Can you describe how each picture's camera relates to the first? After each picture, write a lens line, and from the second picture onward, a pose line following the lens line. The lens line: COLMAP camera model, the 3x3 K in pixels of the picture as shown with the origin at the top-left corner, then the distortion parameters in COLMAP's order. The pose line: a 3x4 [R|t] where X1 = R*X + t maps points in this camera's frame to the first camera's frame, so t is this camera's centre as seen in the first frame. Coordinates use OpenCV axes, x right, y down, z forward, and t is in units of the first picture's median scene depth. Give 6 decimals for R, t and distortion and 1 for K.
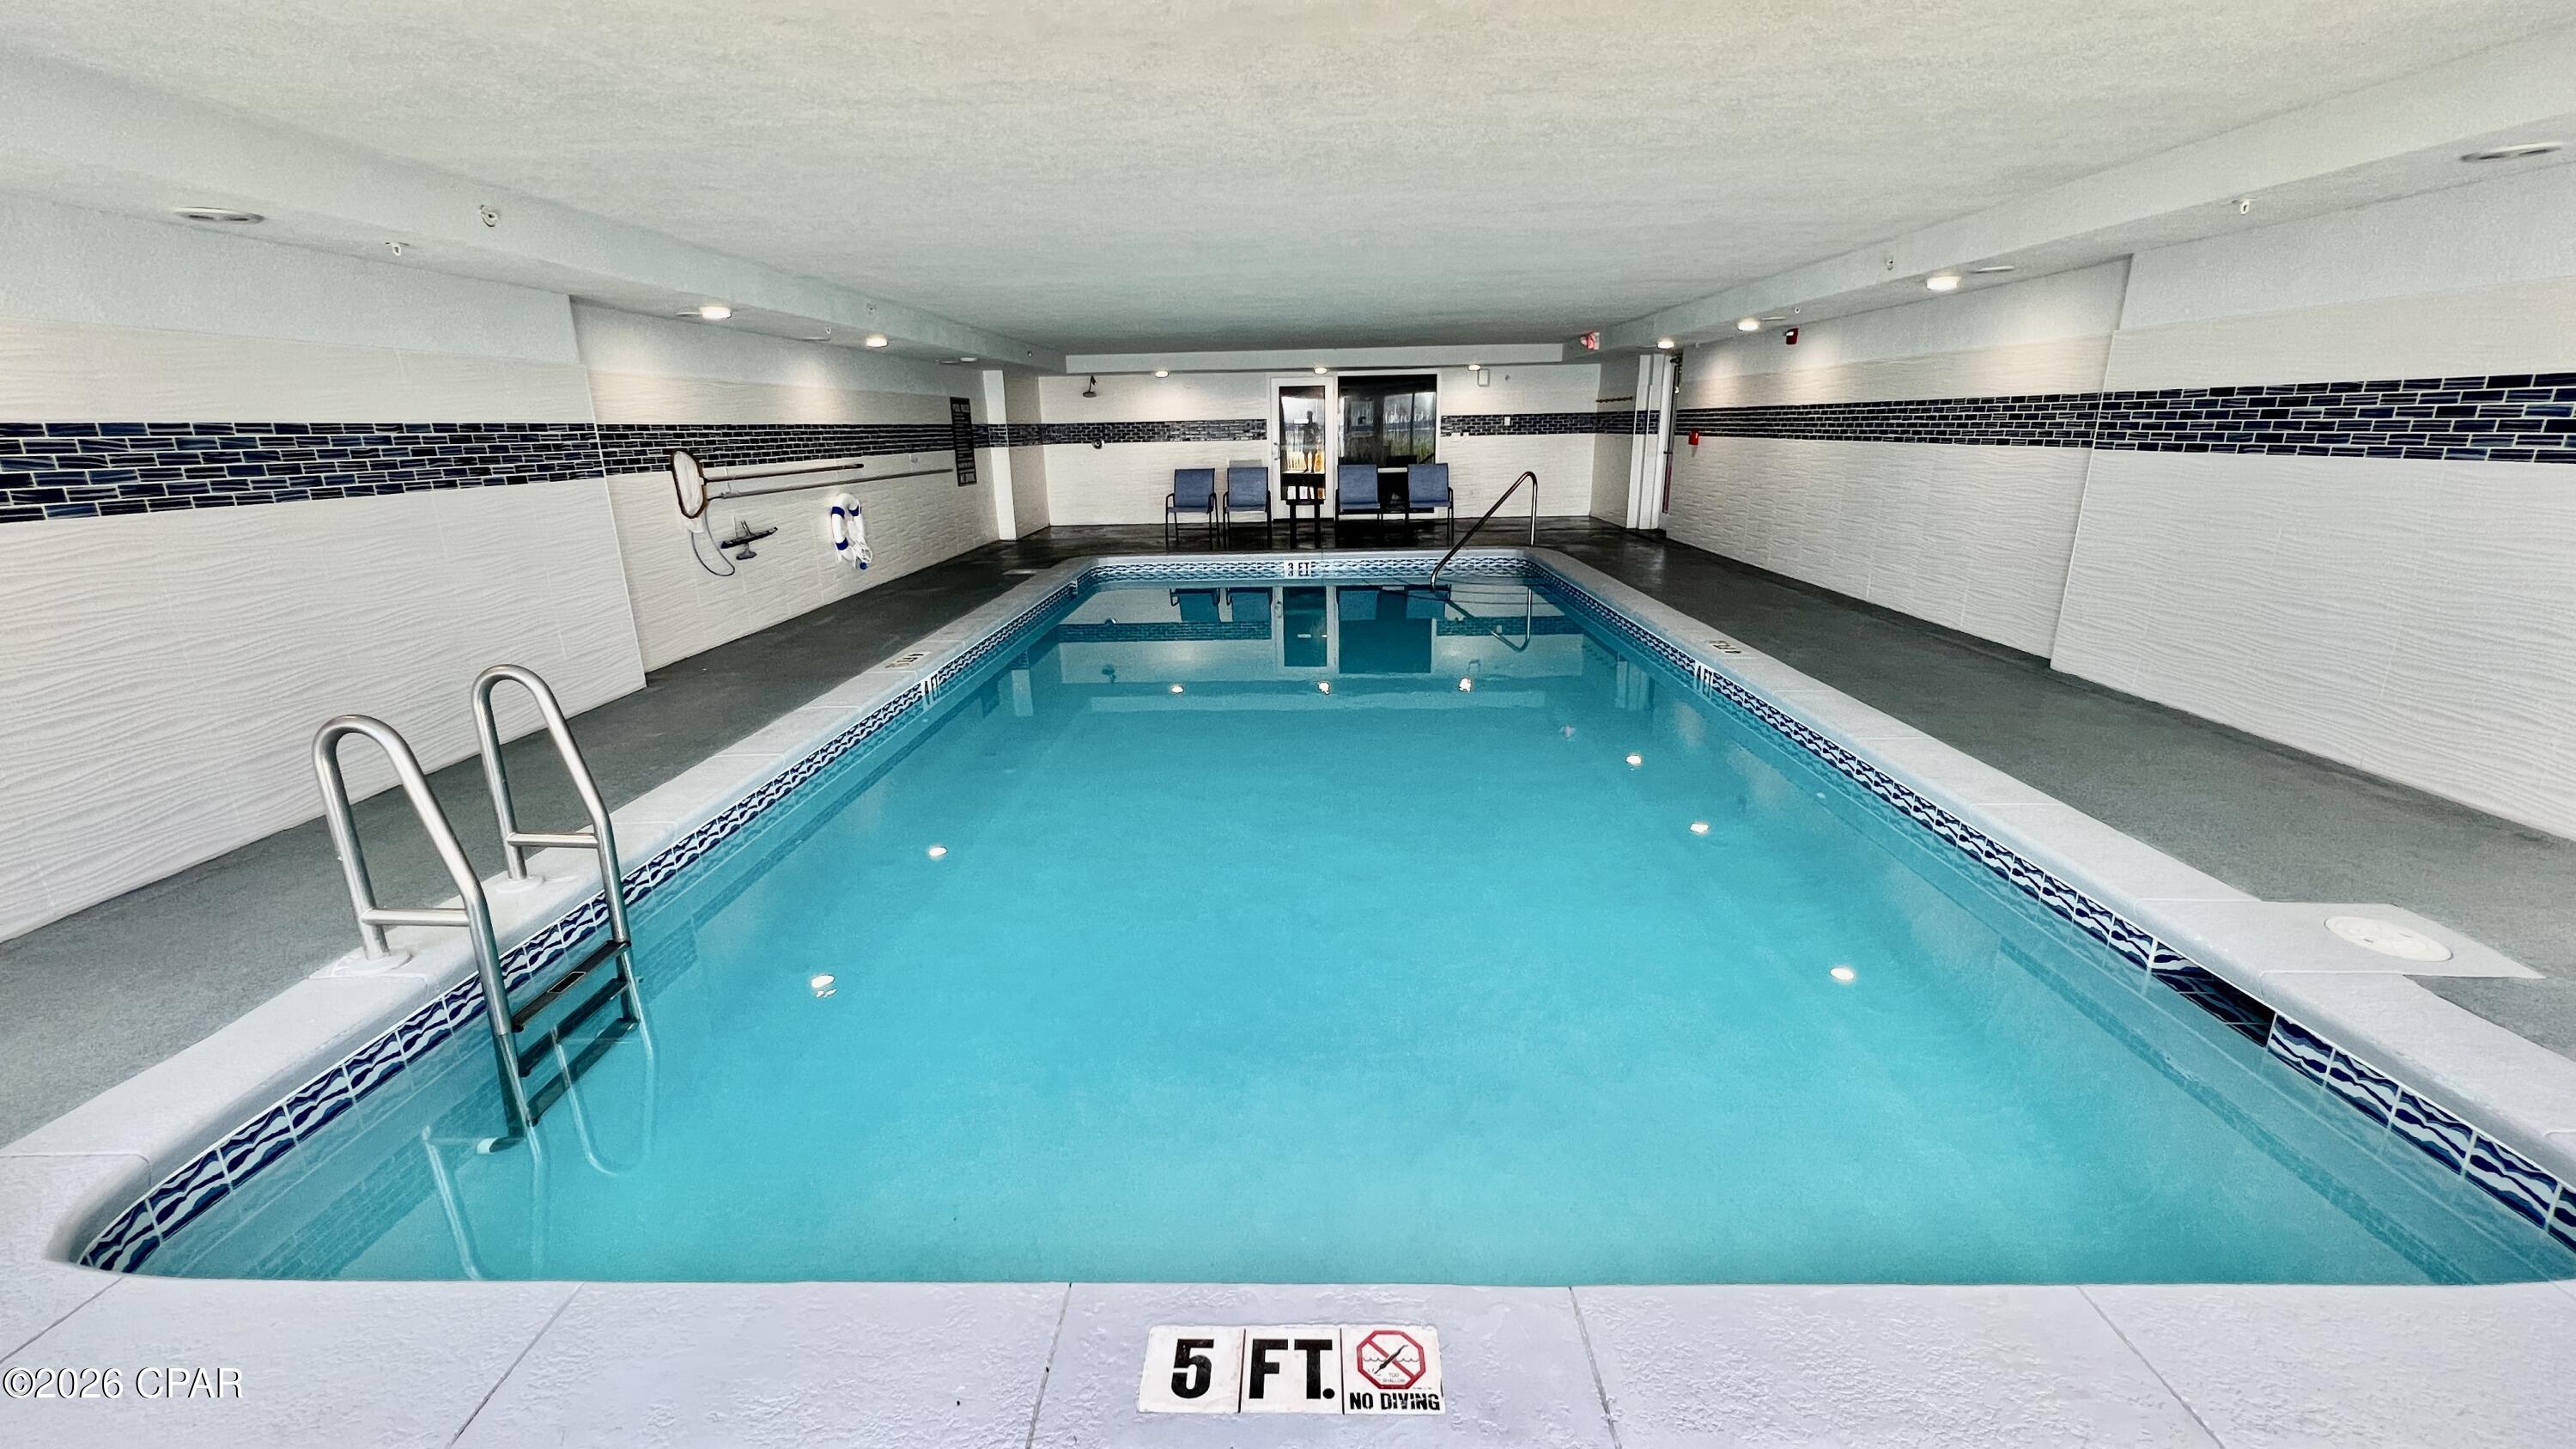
lens RADIAL K [[1036.7, 0, 1288.0], [0, 1036.7, 724.5], [0, 0, 1]] dist [-0.020902, -0.000301]
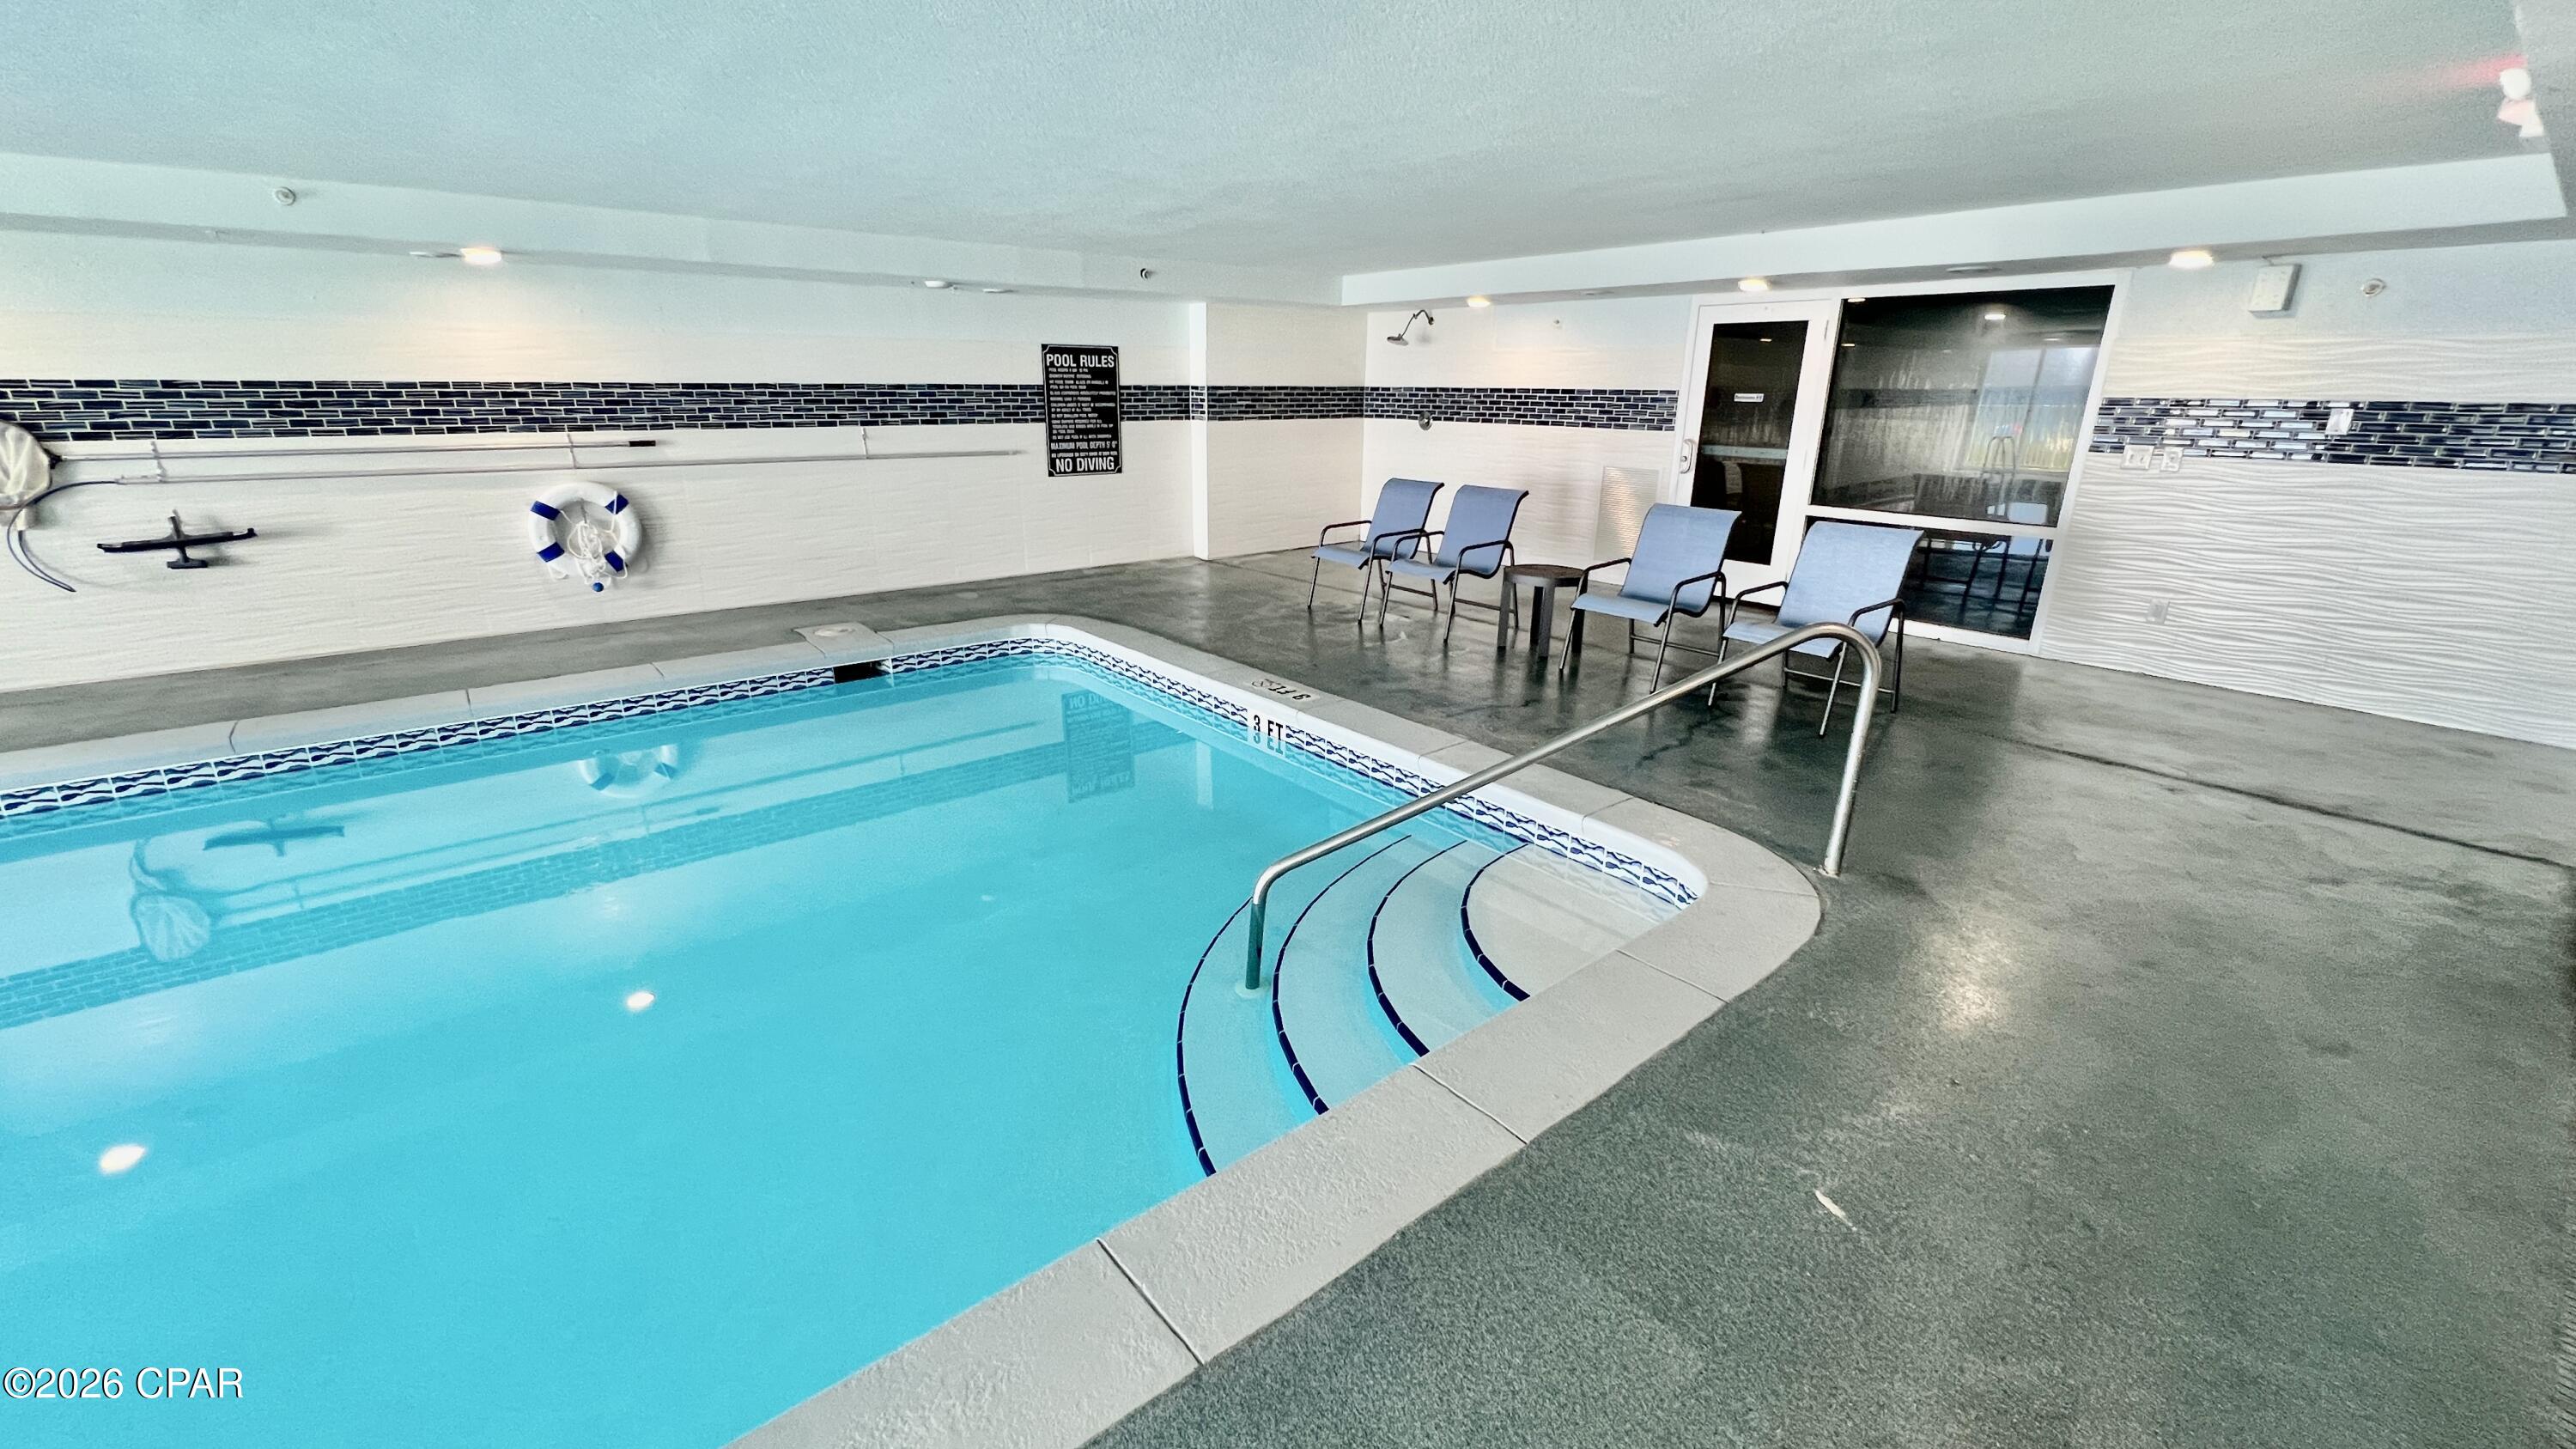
lens RADIAL K [[1036.7, 0, 1288.0], [0, 1036.7, 724.5], [0, 0, 1]] dist [-0.020902, -0.000301]
pose [[0.646621, 0.260952, -0.716788, 0.425724], [-0.233142, 0.962310, 0.140017, -0.274584], [0.726310, 0.076576, 0.683089, 0.888524]]
